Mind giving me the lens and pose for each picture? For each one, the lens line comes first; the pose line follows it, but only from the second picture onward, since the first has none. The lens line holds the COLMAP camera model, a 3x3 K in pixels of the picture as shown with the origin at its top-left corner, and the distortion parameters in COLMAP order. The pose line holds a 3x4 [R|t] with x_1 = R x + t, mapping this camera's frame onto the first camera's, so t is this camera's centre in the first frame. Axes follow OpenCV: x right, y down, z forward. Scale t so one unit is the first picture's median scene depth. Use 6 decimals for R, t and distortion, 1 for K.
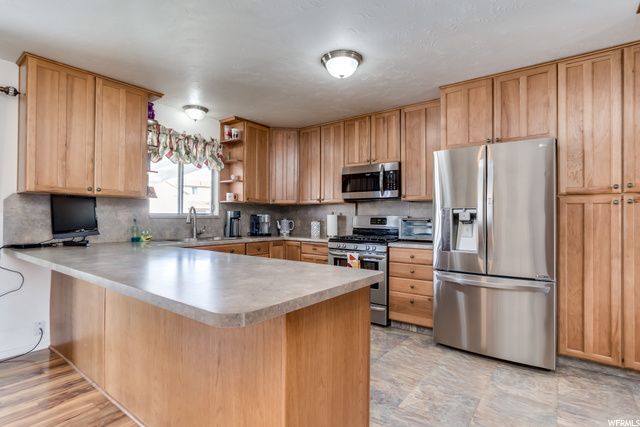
lens RADIAL K [[324.8, 0, 318.0], [0, 324.8, 215.8], [0, 0, 1]] dist [-0.006529, 0.004352]
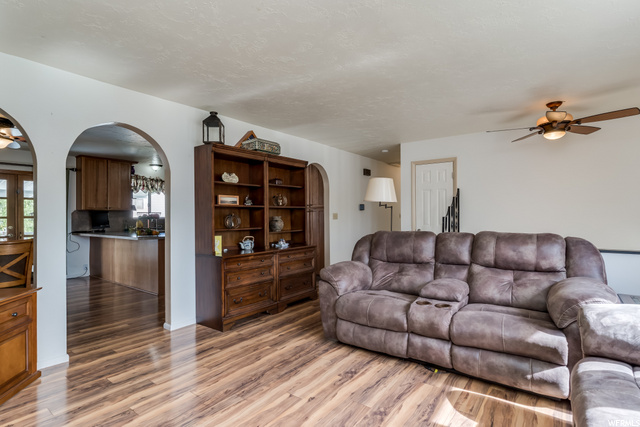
lens RADIAL K [[324.8, 0, 317.6], [0, 324.8, 216.0], [0, 0, 1]] dist [-0.006529, 0.004352]
pose [[0.999943, -0.009468, 0.004845, 0.687396], [0.009448, 0.999947, 0.004114, -0.015969], [-0.004883, -0.004068, 0.999980, -1.140386]]
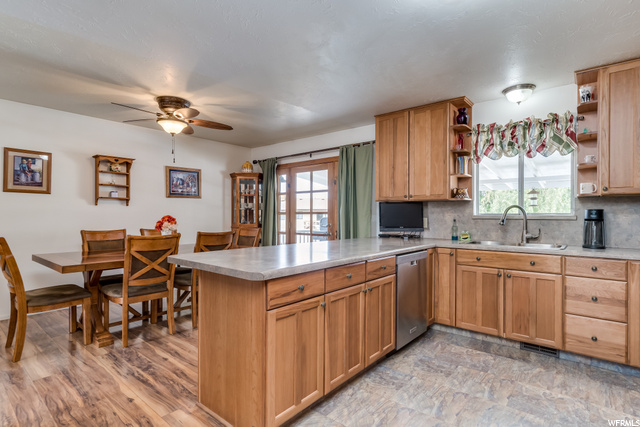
lens RADIAL K [[324.8, 0, 318.9], [0, 324.8, 214.7], [0, 0, 1]] dist [-0.006529, 0.004352]
pose [[-0.049147, -0.008207, -0.998758, 0.550112], [-0.002357, 0.999964, -0.008101, 0.004565], [0.998789, 0.001956, -0.049165, 0.591188]]
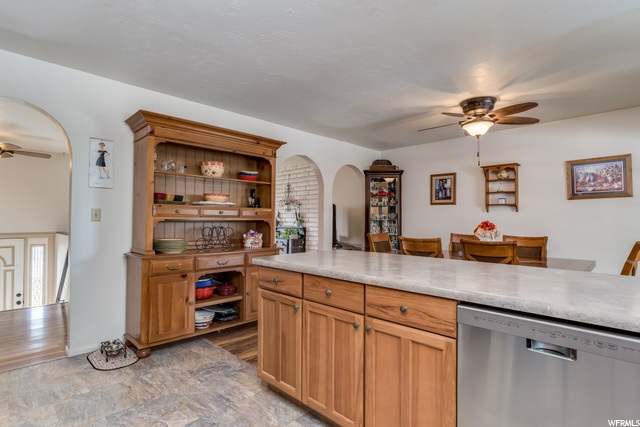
lens RADIAL K [[324.8, 0, 329.2], [0, 324.8, 221.5], [0, 0, 1]] dist [-0.006529, 0.004352]
pose [[-0.992535, -0.012907, 0.121276, -0.258354], [-0.012513, 0.999914, 0.004011, 0.003909], [-0.121318, 0.002463, -0.992611, 1.216391]]
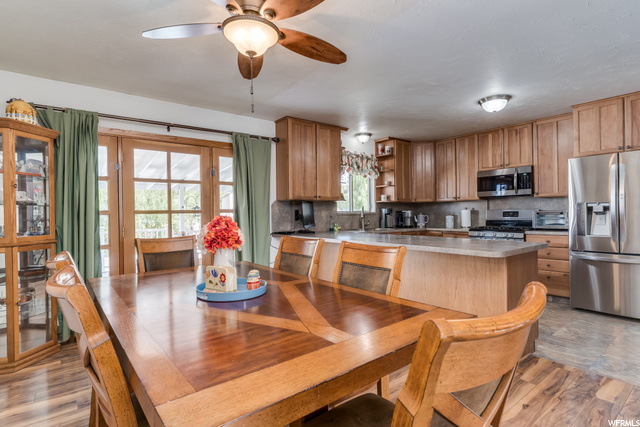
lens RADIAL K [[324.8, 0, 320.1], [0, 324.8, 215.5], [0, 0, 1]] dist [-0.006529, 0.004352]
pose [[0.967459, -0.017457, -0.252426, -0.239093], [0.020307, 0.999756, 0.008688, -0.004018], [0.252213, -0.013531, 0.967577, -0.429320]]
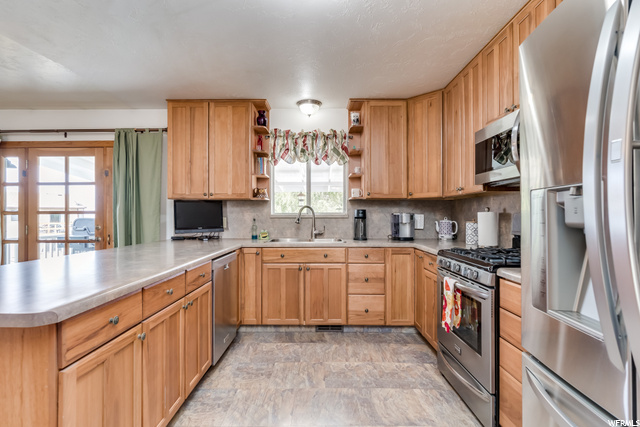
lens RADIAL K [[324.8, 0, 318.4], [0, 324.8, 214.2], [0, 0, 1]] dist [-0.006529, 0.004352]
pose [[0.600600, -0.009444, -0.799494, 0.455227], [0.007198, 0.999954, -0.006404, 0.003447], [0.799518, -0.001909, 0.600640, 0.502647]]
